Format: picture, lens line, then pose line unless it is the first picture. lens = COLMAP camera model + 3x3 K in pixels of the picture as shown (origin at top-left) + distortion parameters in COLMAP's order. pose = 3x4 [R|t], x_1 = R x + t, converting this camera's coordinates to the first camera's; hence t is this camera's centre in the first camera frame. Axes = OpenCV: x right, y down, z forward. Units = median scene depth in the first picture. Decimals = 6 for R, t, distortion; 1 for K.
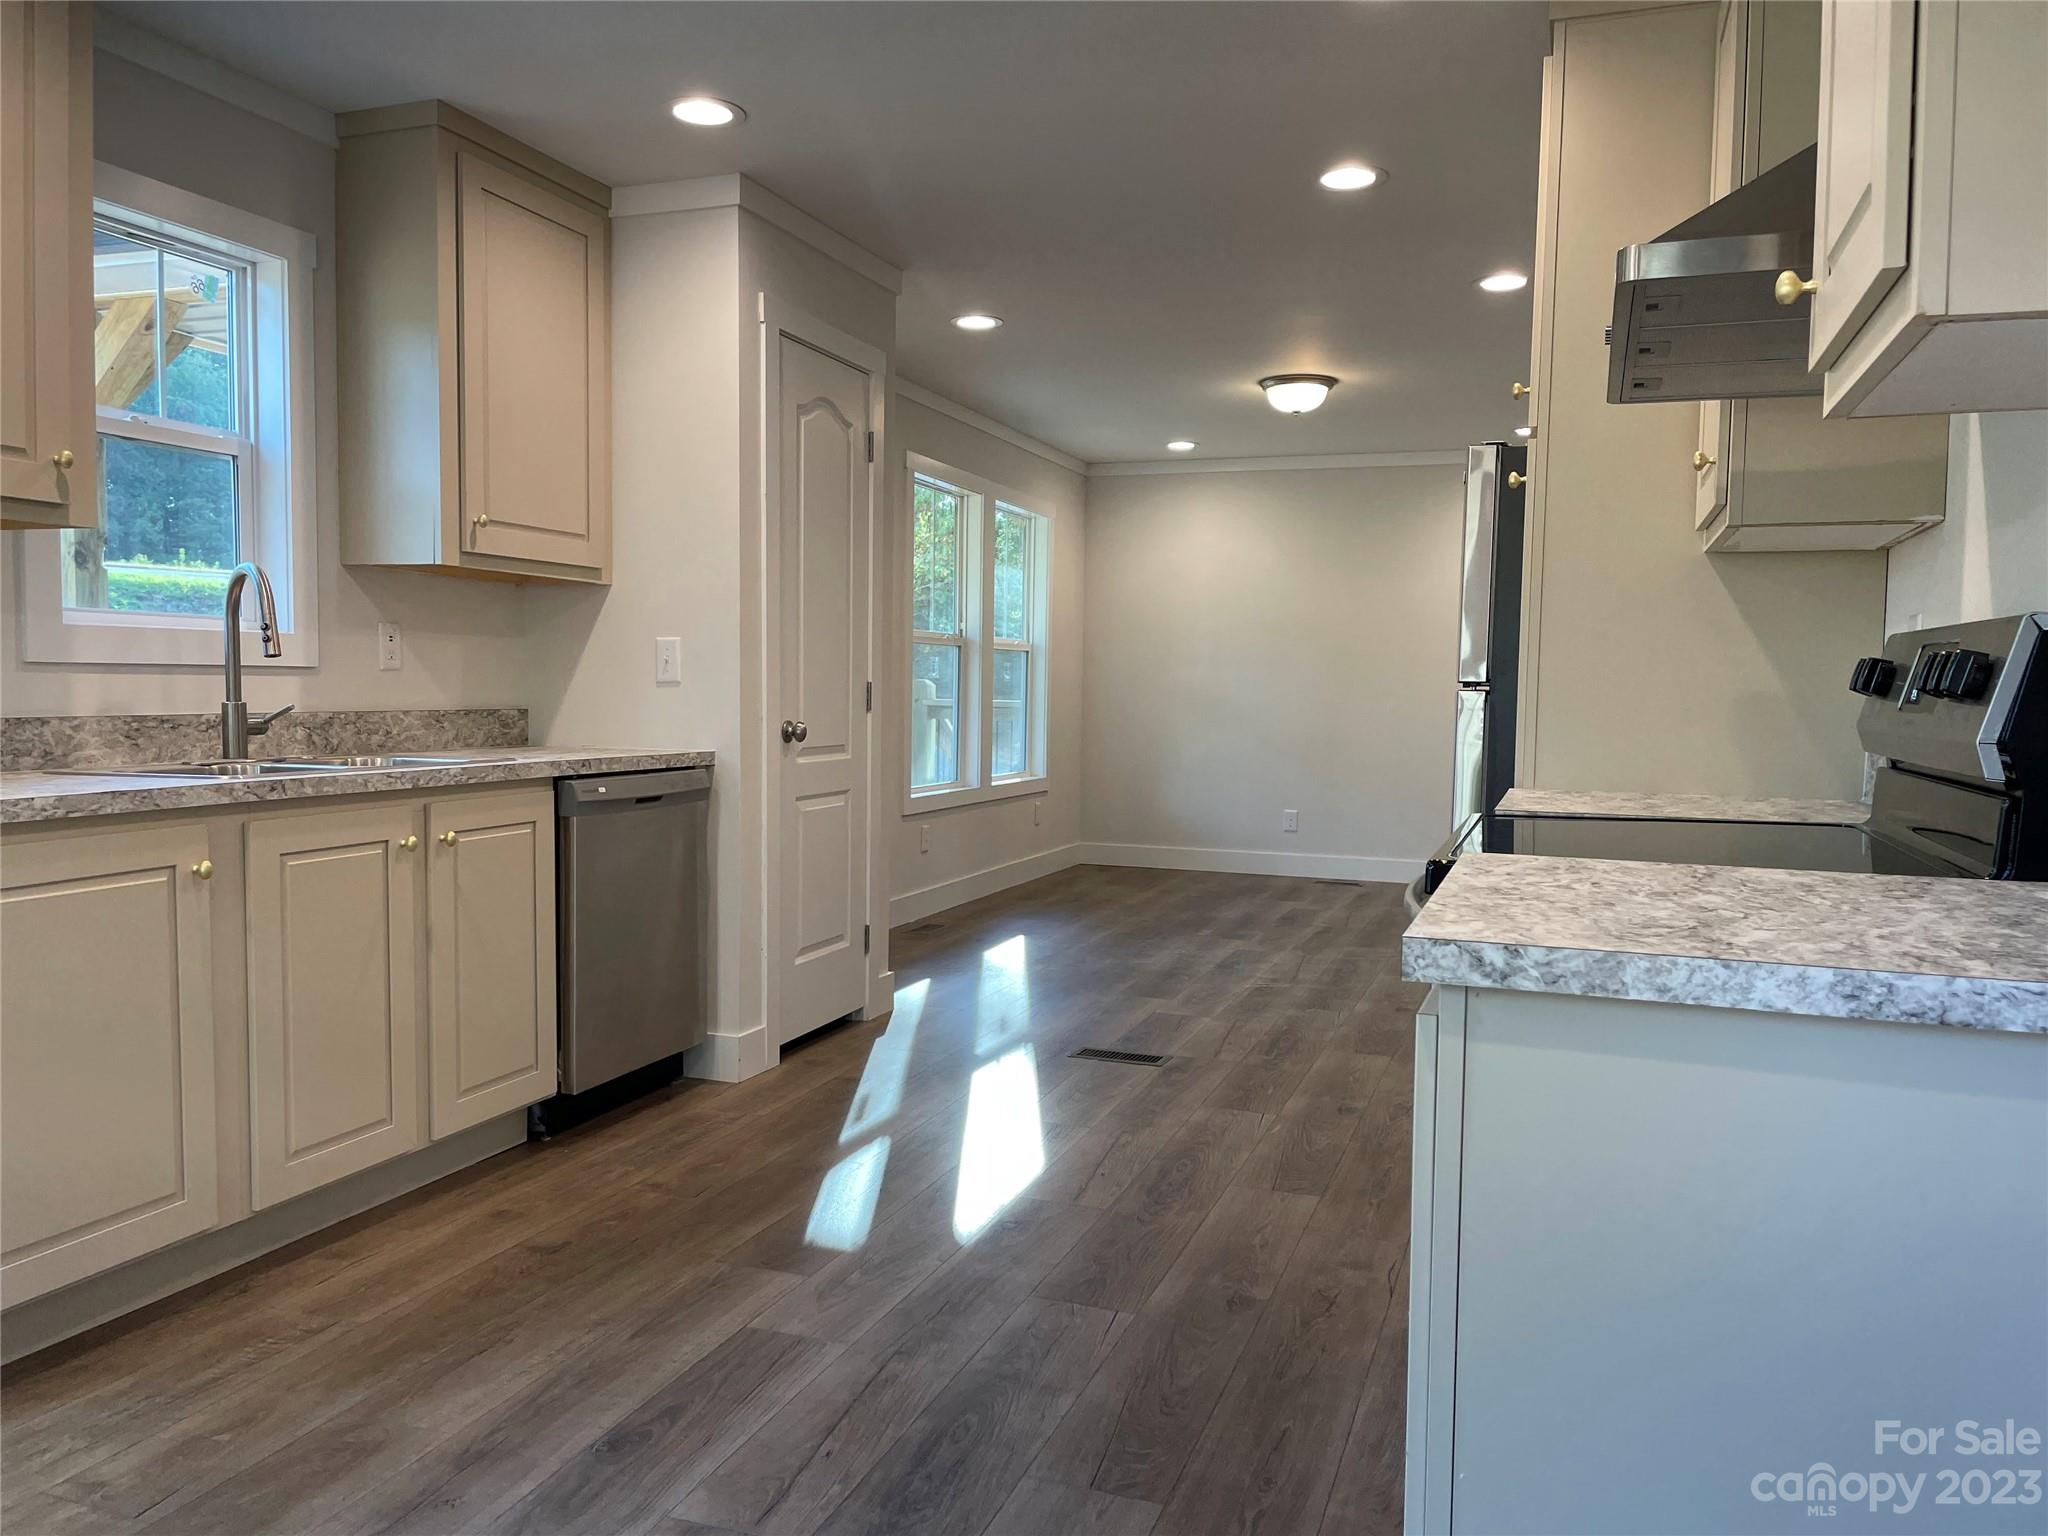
lens RADIAL K [[1539.7, 0, 1011.4], [0, 1539.7, 769.0], [0, 0, 1]] dist [0.081203, -0.105779]
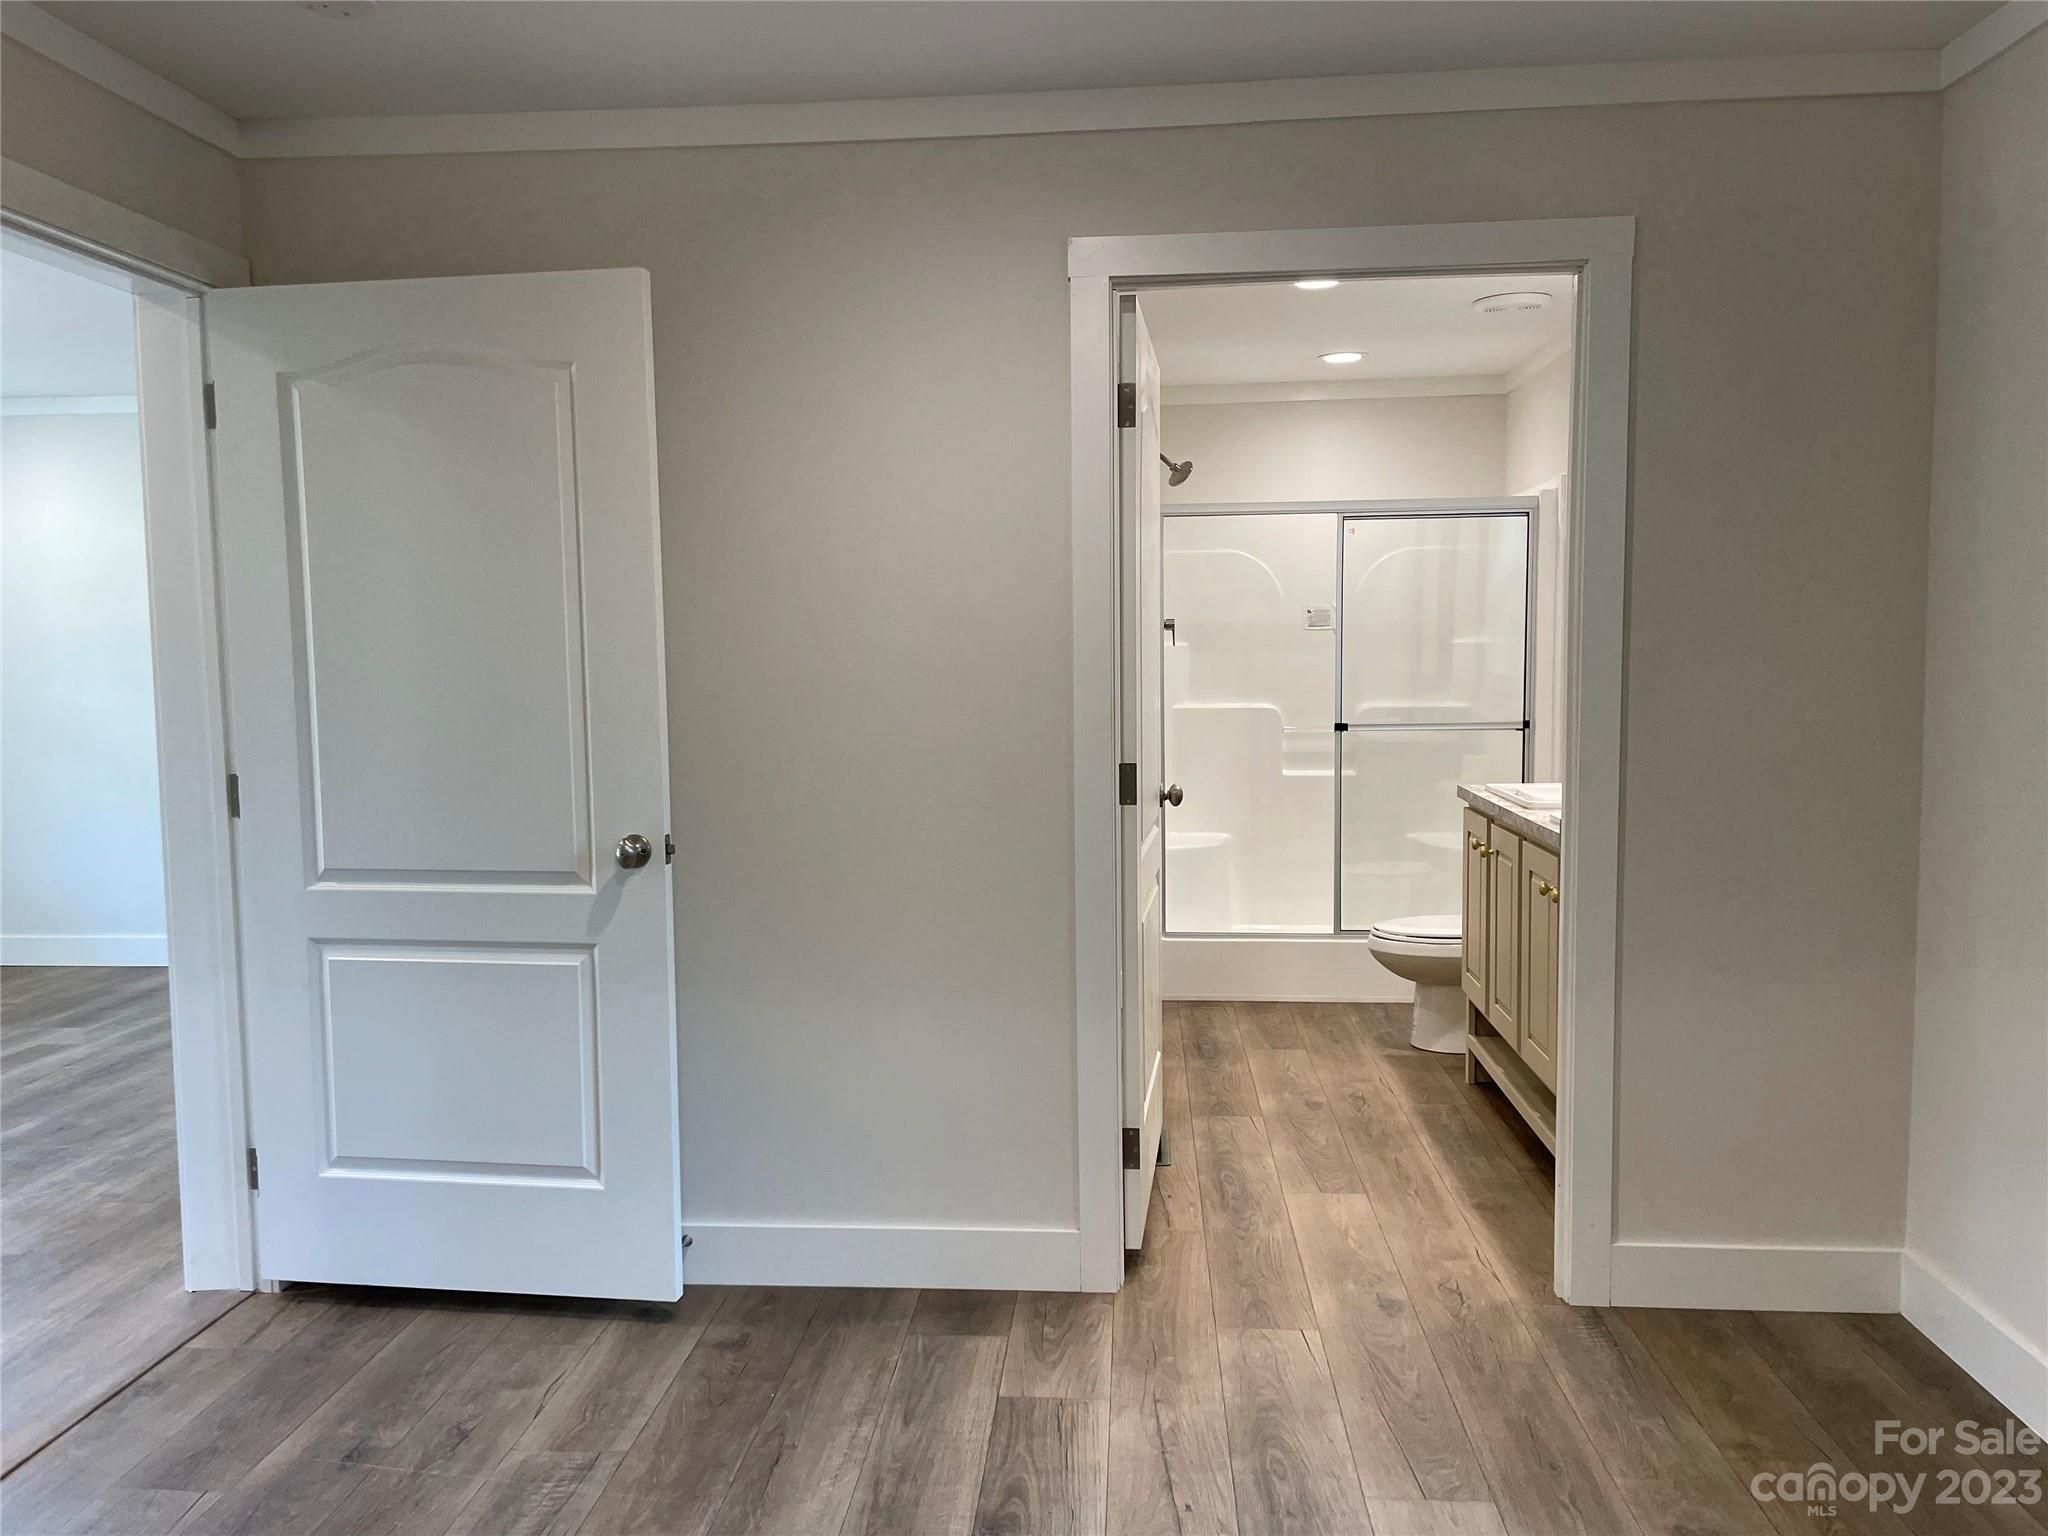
lens RADIAL K [[1536.4, 0, 1015.4], [0, 1536.4, 773.4], [0, 0, 1]] dist [0.093808, -0.126248]
pose [[0.963182, -0.048105, 0.264511, -0.362358], [0.039903, 0.998544, 0.036297, -0.088541], [-0.265872, -0.024406, 0.963699, -0.011453]]
